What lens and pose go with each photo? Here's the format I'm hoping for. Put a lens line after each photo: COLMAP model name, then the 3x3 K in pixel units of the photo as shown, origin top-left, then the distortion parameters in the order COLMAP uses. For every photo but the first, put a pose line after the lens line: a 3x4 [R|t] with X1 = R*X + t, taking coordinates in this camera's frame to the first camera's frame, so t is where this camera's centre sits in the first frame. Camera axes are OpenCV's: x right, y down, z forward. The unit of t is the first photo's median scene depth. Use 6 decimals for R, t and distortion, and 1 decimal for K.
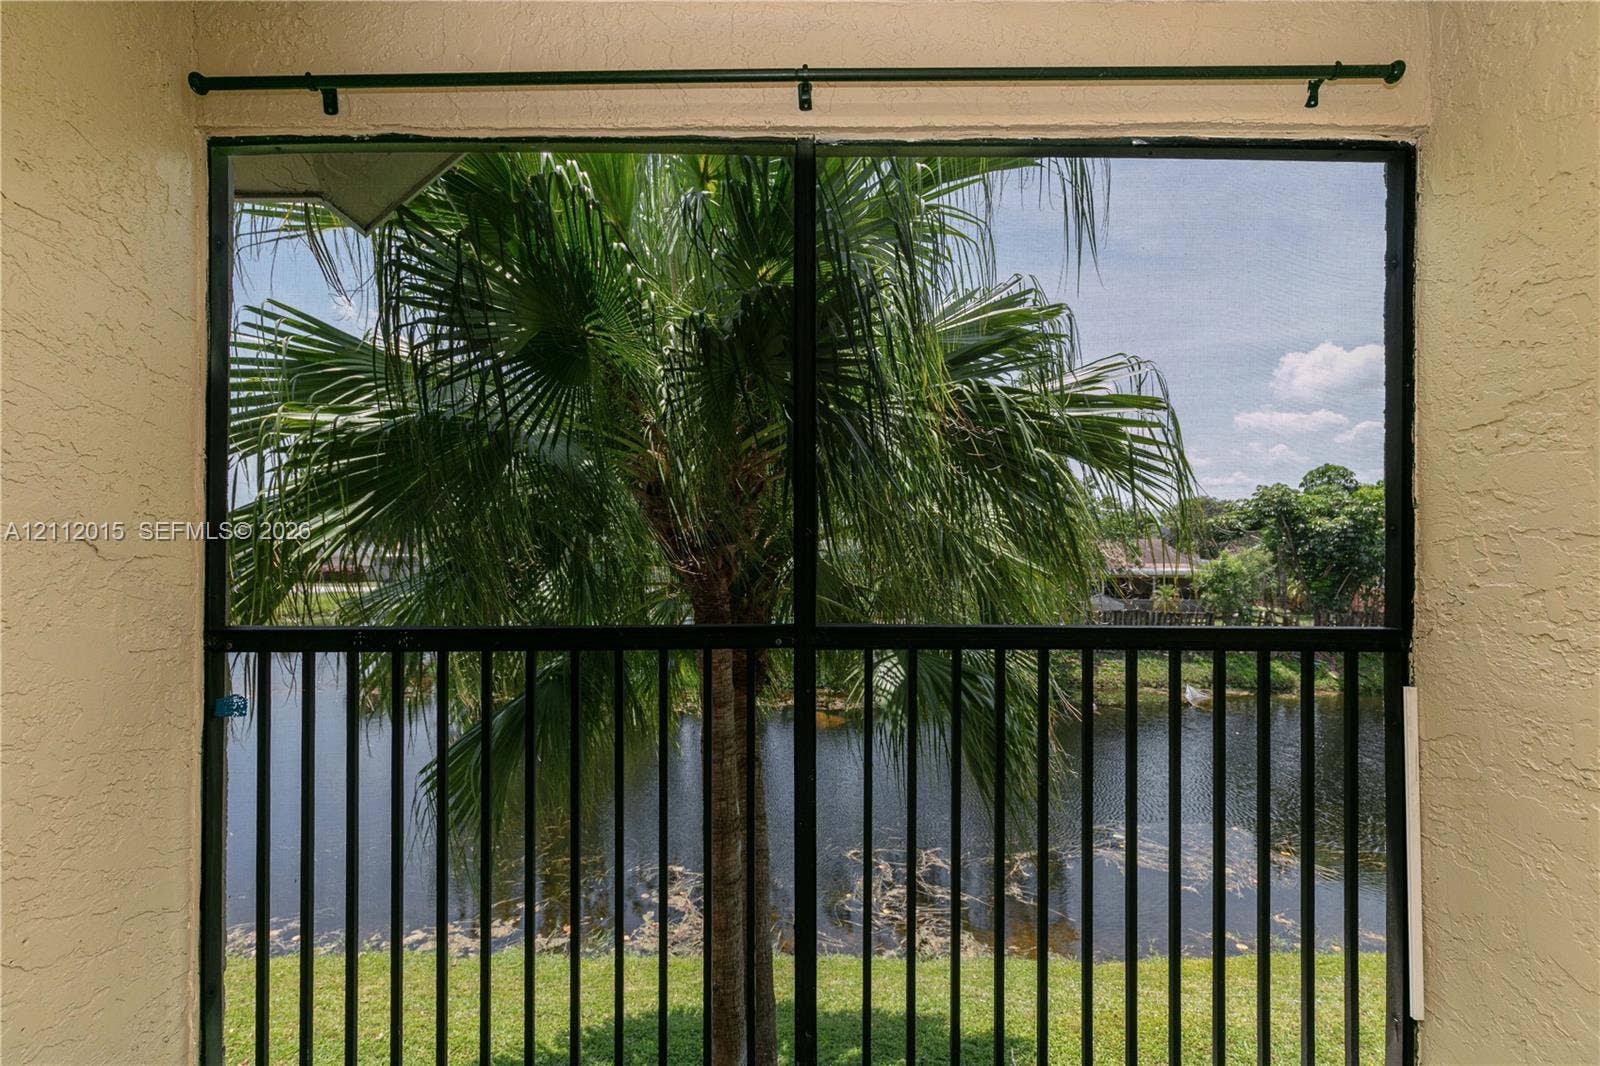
lens RADIAL K [[720.9, 0, 778.9], [0, 720.9, 535.6], [0, 0, 1]] dist [0.002015, 0.000668]
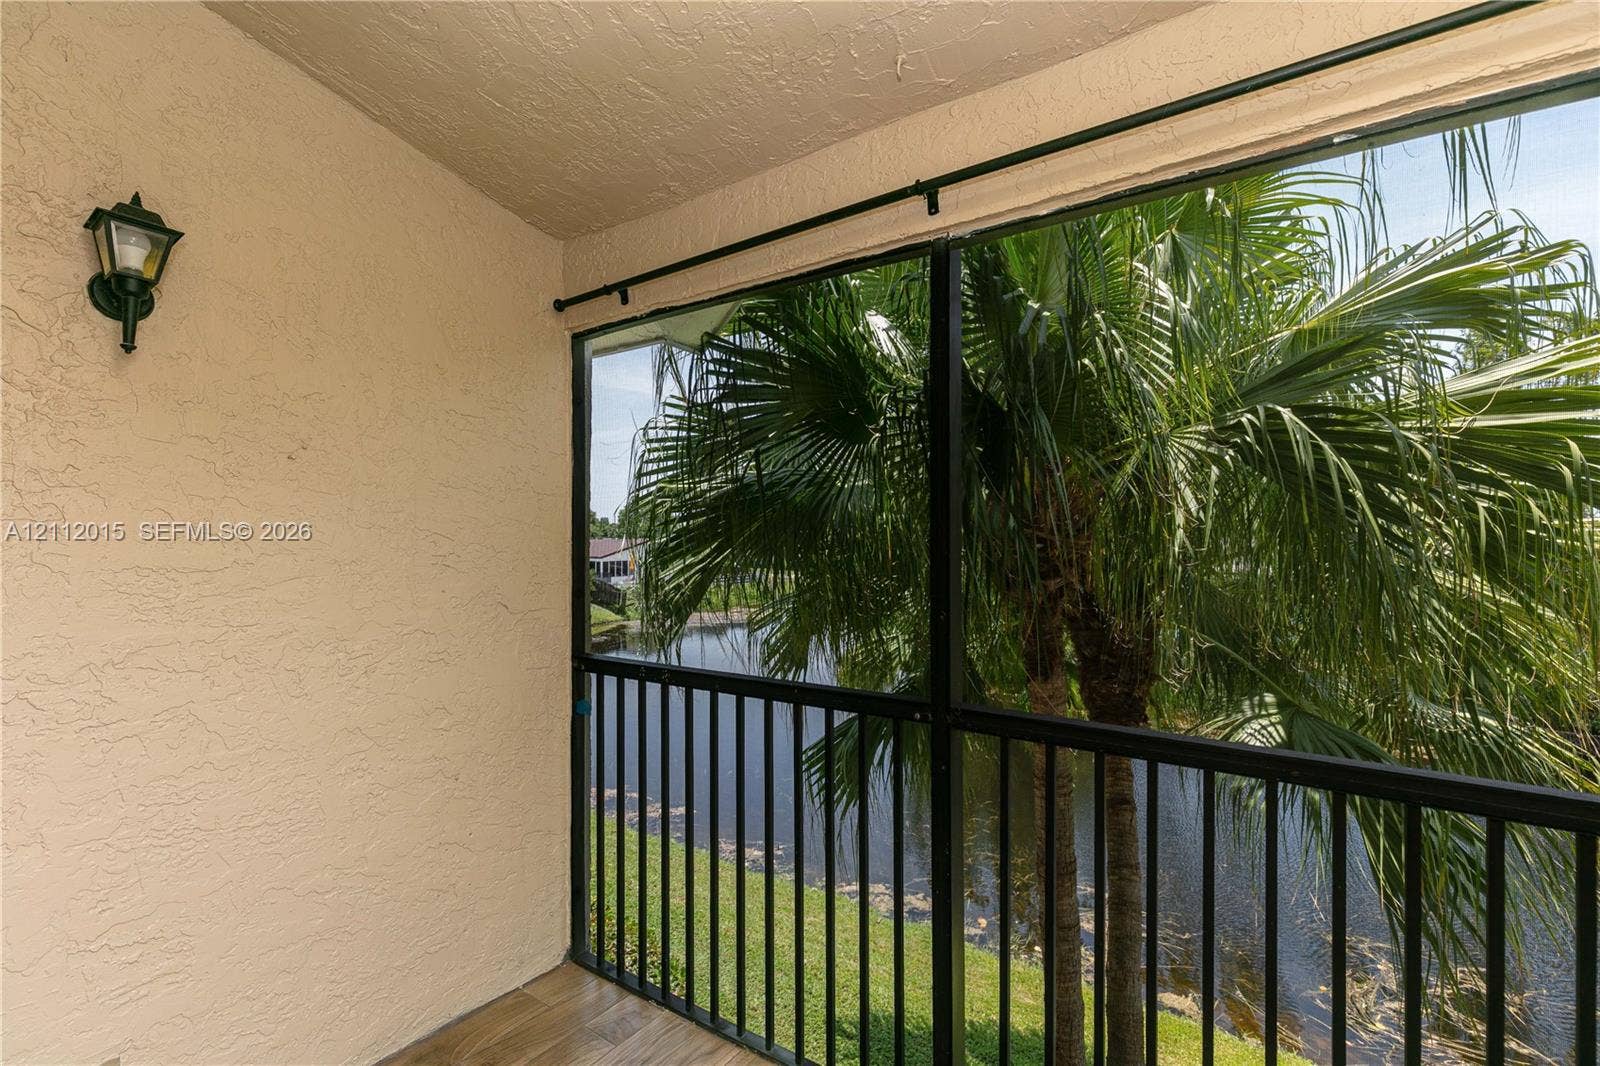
lens RADIAL K [[699.5, 0, 775.8], [0, 699.5, 537.2], [0, 0, 1]] dist [0.001743, 0.000670]
pose [[0.819439, -0.006315, -0.573131, 0.400271], [0.008087, 0.999967, 0.000544, -0.113985], [0.573109, -0.005080, 0.819463, 0.028097]]
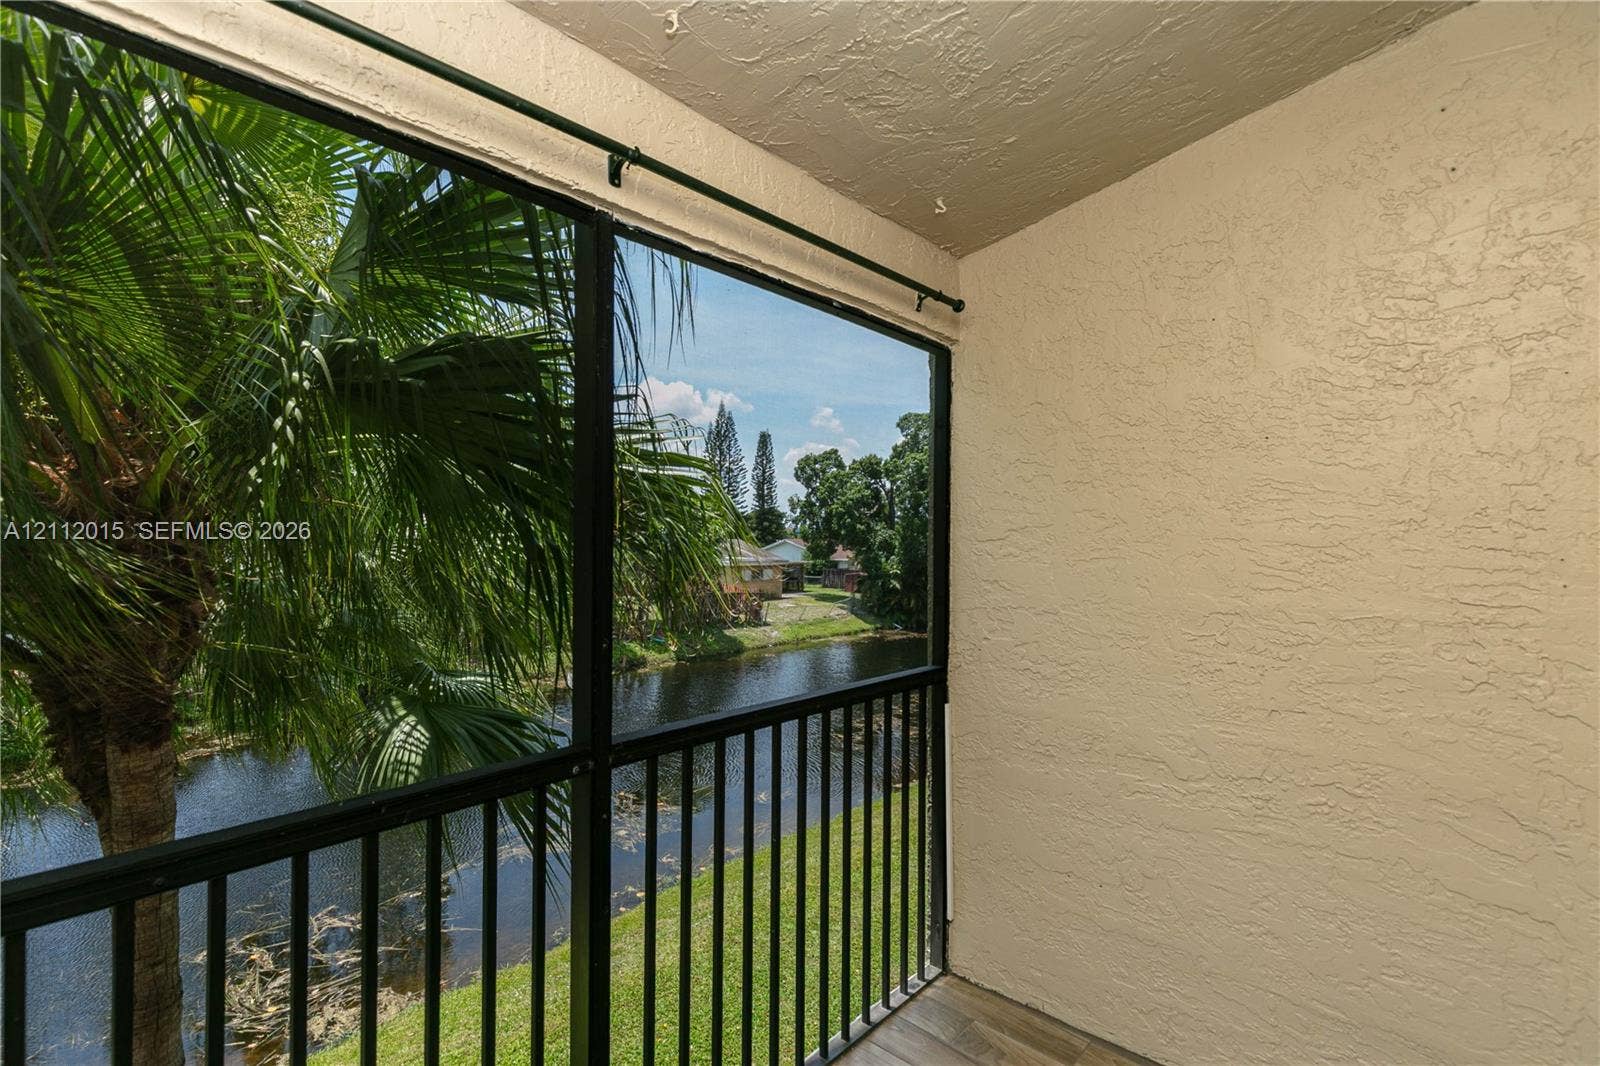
lens RADIAL K [[720.9, 0, 778.9], [0, 720.9, 535.6], [0, 0, 1]] dist [0.002015, 0.000668]
pose [[0.681231, -0.000032, 0.732068, -0.455921], [-0.003188, 0.999990, 0.003010, -0.140911], [-0.732061, -0.004385, 0.681225, 0.210132]]
